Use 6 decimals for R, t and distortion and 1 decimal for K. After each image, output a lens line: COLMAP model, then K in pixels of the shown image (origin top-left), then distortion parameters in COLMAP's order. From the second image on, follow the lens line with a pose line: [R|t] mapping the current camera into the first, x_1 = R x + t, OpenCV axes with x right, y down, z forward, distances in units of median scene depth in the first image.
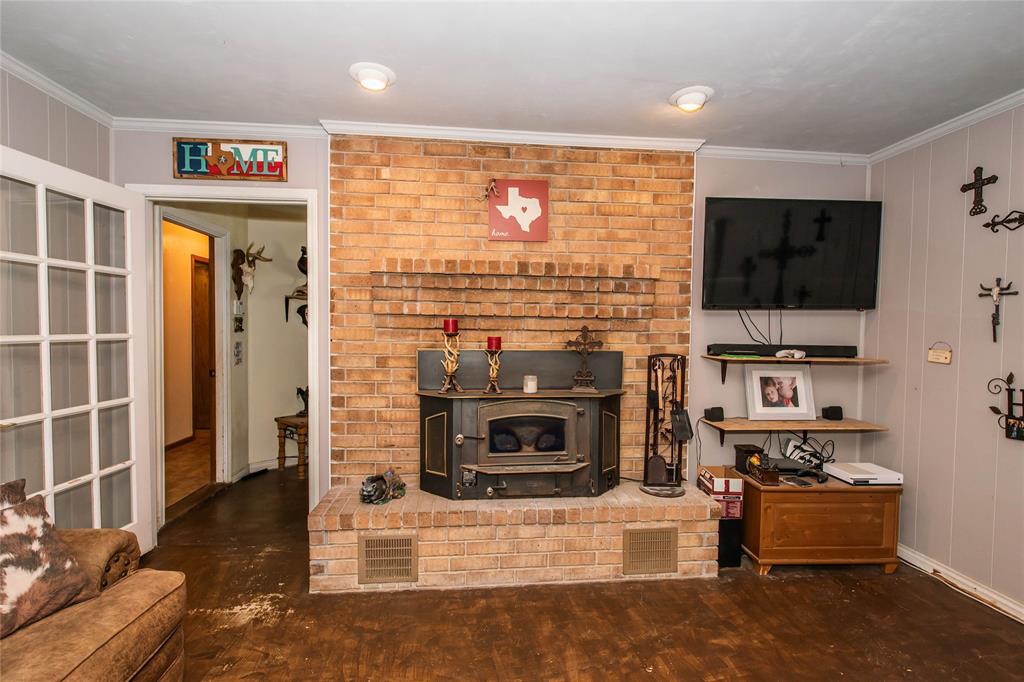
lens RADIAL K [[468.2, 0, 511.6], [0, 468.2, 343.0], [0, 0, 1]] dist [-0.004907, 0.000300]
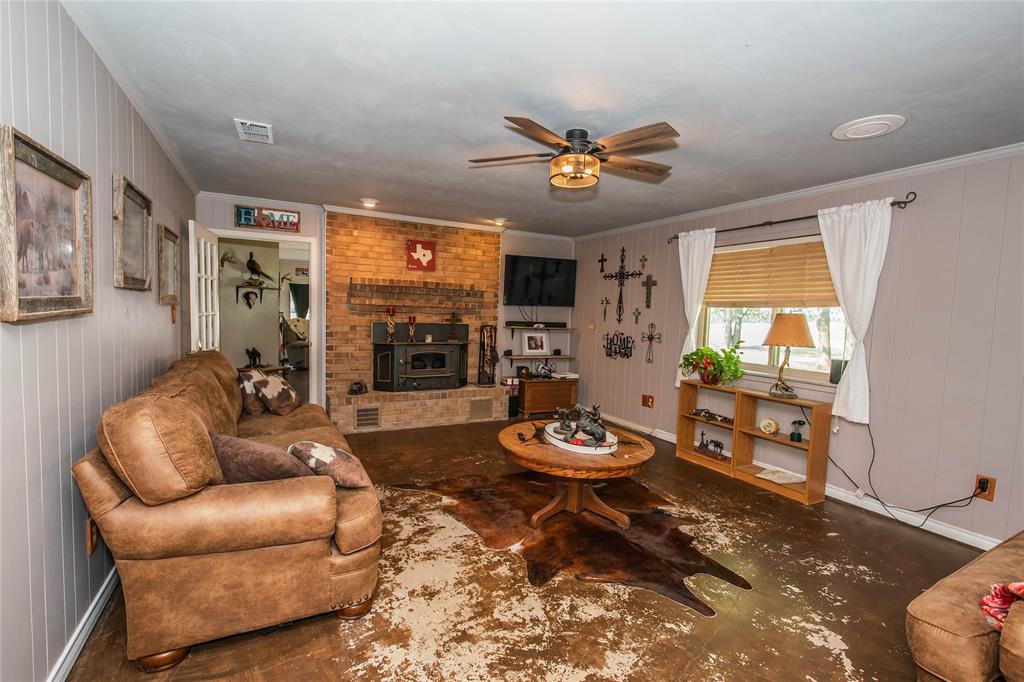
lens RADIAL K [[468.2, 0, 511.6], [0, 468.2, 343.0], [0, 0, 1]] dist [-0.004907, 0.000300]
pose [[0.926276, -0.006346, 0.376794, -0.404859], [-0.010003, 0.999092, 0.041418, 0.014830], [-0.376714, -0.042133, 0.925371, -1.104912]]
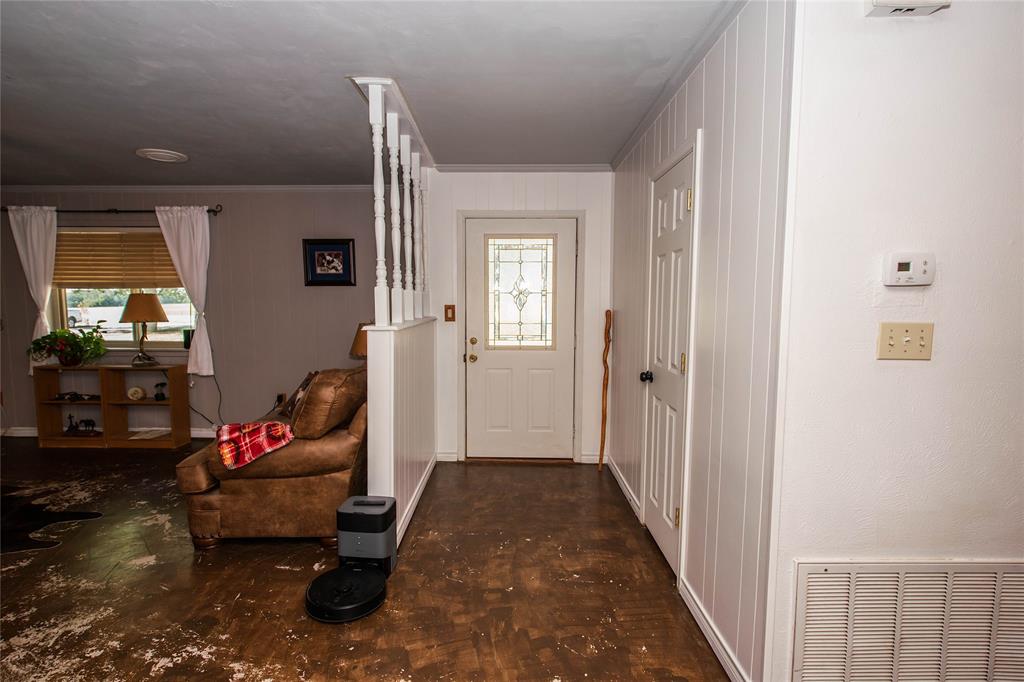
lens RADIAL K [[478.7, 0, 509.4], [0, 478.7, 343.2], [0, 0, 1]] dist [-0.001979, 0.000061]
pose [[0.105402, -0.099808, 0.989408, -0.641936], [0.030529, 0.994806, 0.097101, 0.026343], [-0.993961, 0.019971, 0.107901, -1.589751]]
